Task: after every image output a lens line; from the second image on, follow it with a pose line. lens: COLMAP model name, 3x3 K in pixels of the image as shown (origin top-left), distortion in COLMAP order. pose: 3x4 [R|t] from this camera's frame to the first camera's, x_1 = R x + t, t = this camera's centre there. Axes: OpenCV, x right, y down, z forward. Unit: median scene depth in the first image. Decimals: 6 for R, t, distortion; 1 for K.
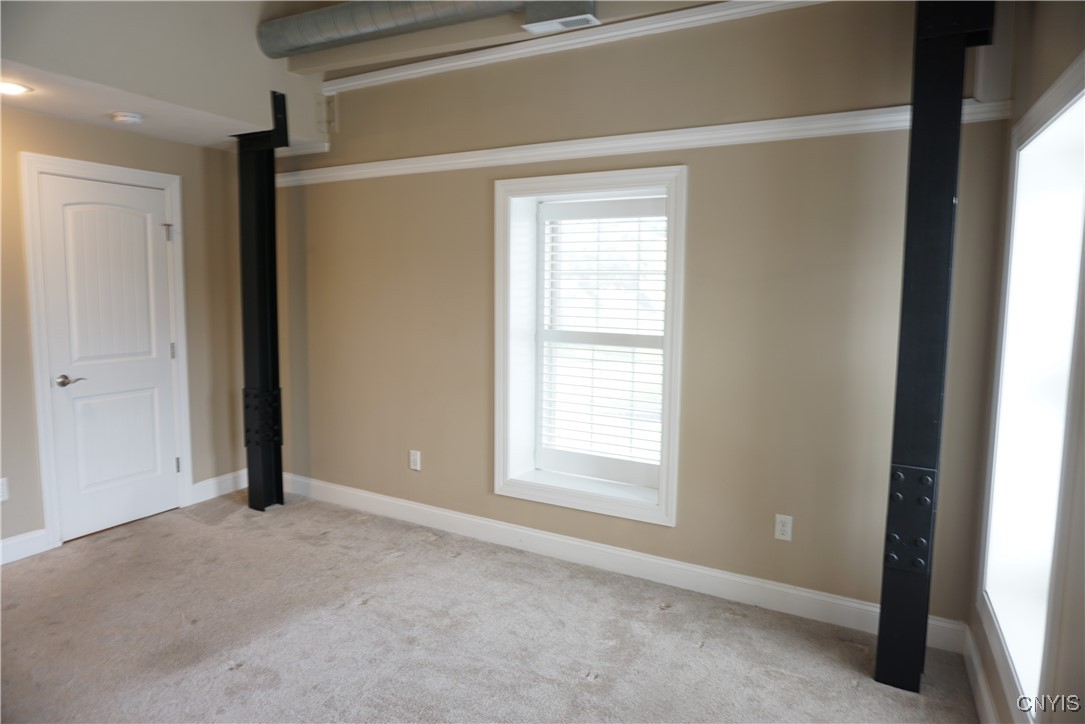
lens RADIAL K [[733.3, 0, 537.0], [0, 733.3, 365.9], [0, 0, 1]] dist [-0.048006, 0.040121]
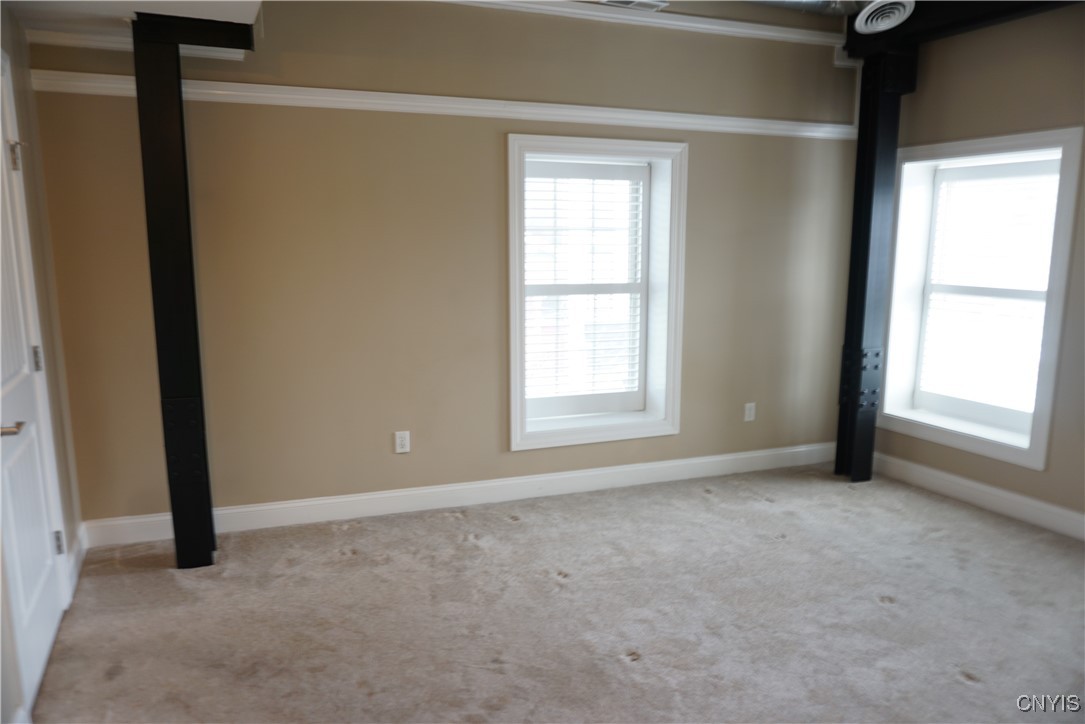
lens RADIAL K [[729.5, 0, 541.0], [0, 729.5, 366.7], [0, 0, 1]] dist [-0.049047, 0.039020]
pose [[0.614826, -0.144334, 0.775343, -0.826953], [0.090090, 0.989529, 0.112766, -0.051142], [-0.783500, 0.000519, 0.621391, 0.365158]]
